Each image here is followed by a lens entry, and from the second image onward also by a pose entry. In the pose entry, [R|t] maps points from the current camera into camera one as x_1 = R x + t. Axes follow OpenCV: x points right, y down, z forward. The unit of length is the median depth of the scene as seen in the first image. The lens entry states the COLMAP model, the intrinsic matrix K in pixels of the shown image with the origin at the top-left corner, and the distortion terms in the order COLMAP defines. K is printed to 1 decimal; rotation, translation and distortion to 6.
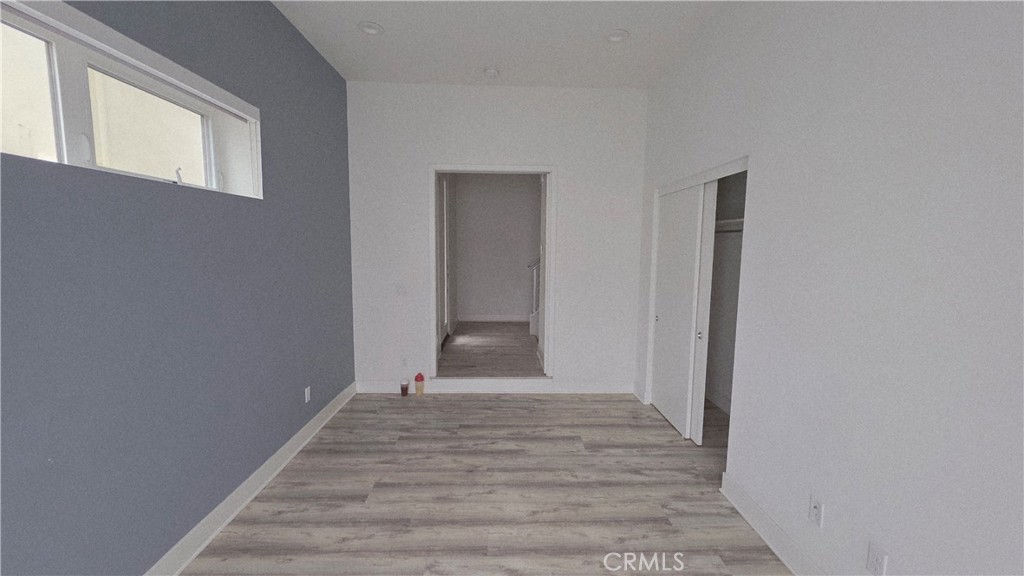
lens RADIAL K [[406.8, 0, 512.2], [0, 406.8, 286.1], [0, 0, 1]] dist [0.002017, 0.000080]
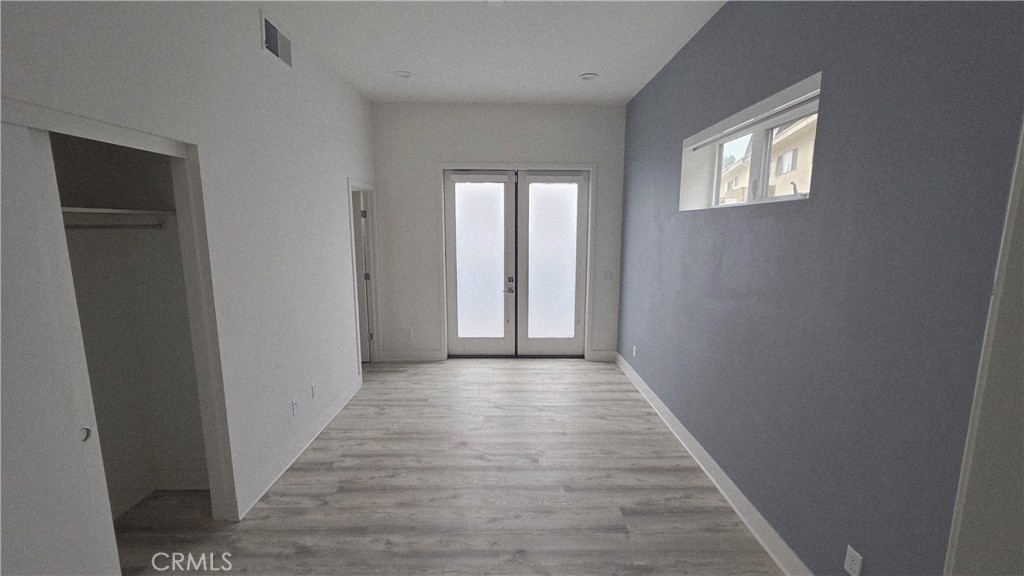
lens RADIAL K [[406.8, 0, 512.2], [0, 406.8, 286.1], [0, 0, 1]] dist [0.002017, 0.000080]
pose [[-0.999789, -0.017604, 0.010588, -0.085435], [-0.014445, 0.968915, 0.246971, -0.216715], [-0.014607, 0.246766, -0.968965, 1.631872]]
